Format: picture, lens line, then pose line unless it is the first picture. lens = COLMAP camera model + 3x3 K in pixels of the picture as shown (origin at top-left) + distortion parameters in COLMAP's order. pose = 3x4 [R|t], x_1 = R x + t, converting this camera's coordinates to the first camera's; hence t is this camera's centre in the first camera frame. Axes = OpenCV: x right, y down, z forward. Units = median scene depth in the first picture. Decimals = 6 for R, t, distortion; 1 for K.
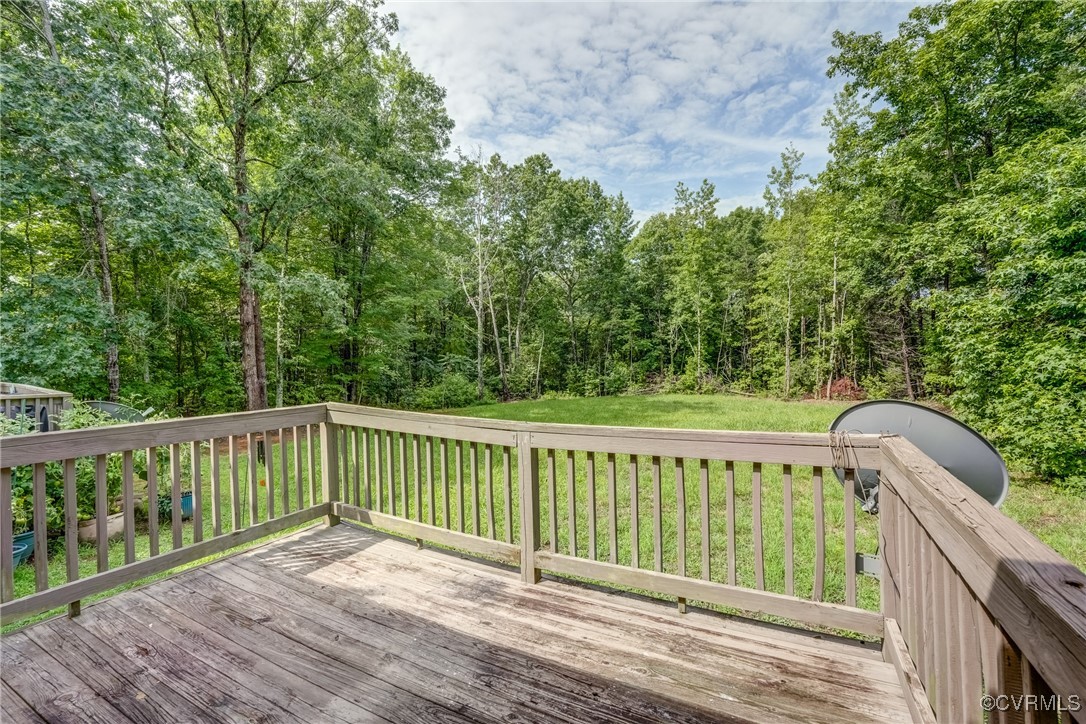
lens RADIAL K [[479.5, 0, 540.1], [0, 479.5, 361.5], [0, 0, 1]] dist [-0.009131, 0.004494]
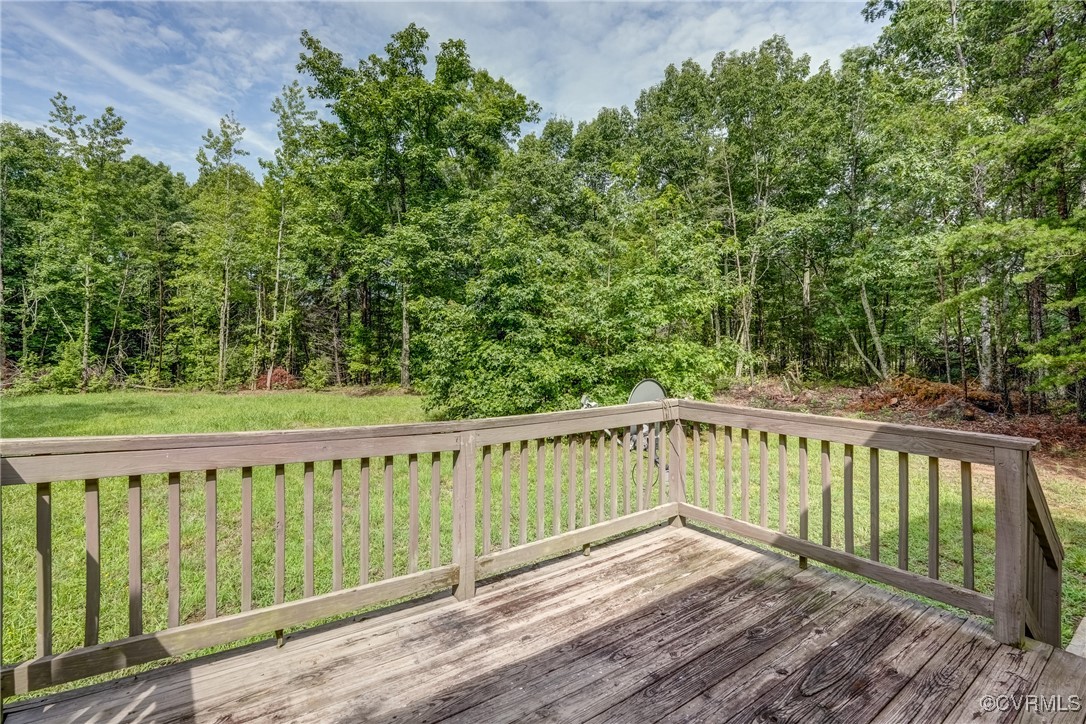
lens RADIAL K [[506.4, 0, 542.7], [0, 506.4, 343.5], [0, 0, 1]] dist [-0.012011, 0.004751]
pose [[0.423915, 0.026509, 0.905314, -0.075177], [-0.014528, 0.999642, -0.022468, 0.000181], [-0.905585, -0.003628, 0.424149, 0.042580]]
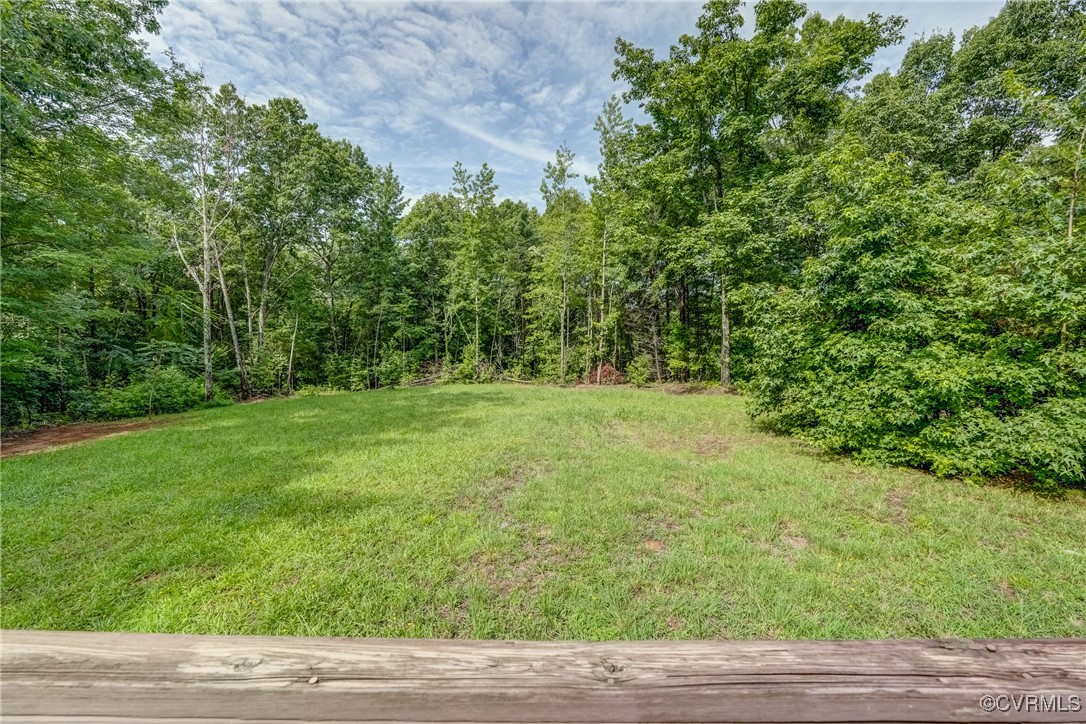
lens RADIAL K [[479.5, 0, 541.0], [0, 479.5, 358.4], [0, 0, 1]] dist [-0.009131, 0.004494]
pose [[0.876379, -0.011505, 0.481484, -0.029021], [0.002652, 0.999815, 0.019064, -0.001050], [-0.481614, -0.015430, 0.876247, 0.083352]]
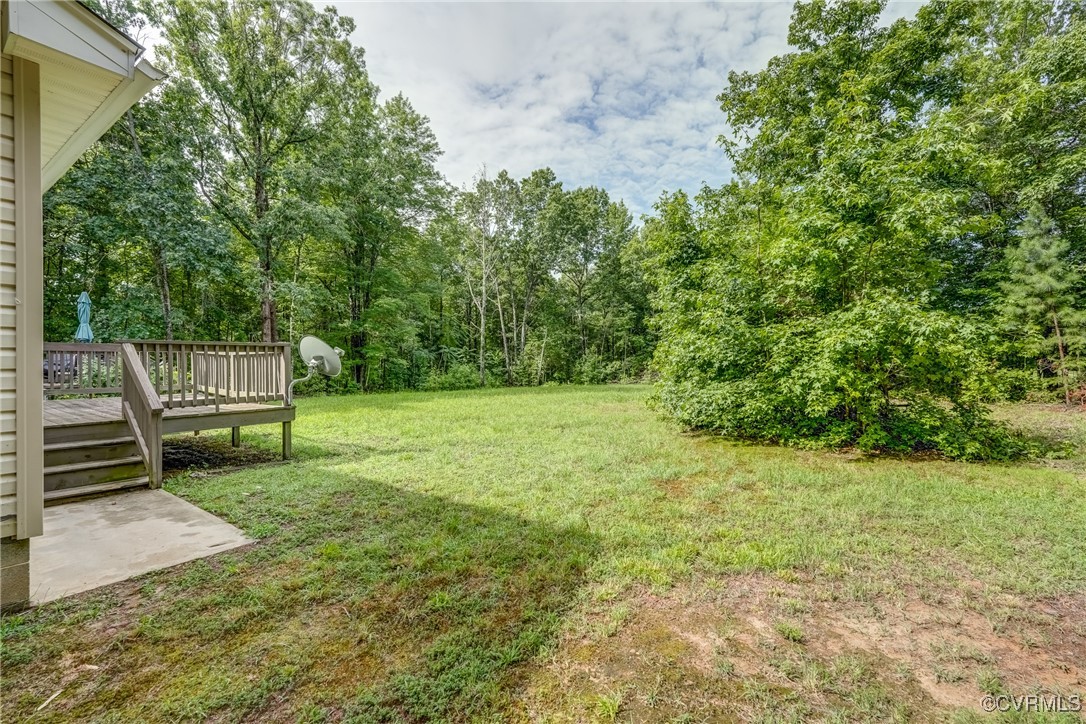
lens RADIAL K [[479.5, 0, 537.8], [0, 479.5, 358.7], [0, 0, 1]] dist [-0.009131, 0.004494]
pose [[0.990649, 0.015305, -0.135574, 0.180272], [-0.015644, 0.999877, -0.001439, 0.013732], [0.135535, 0.003547, 0.990766, -0.129192]]
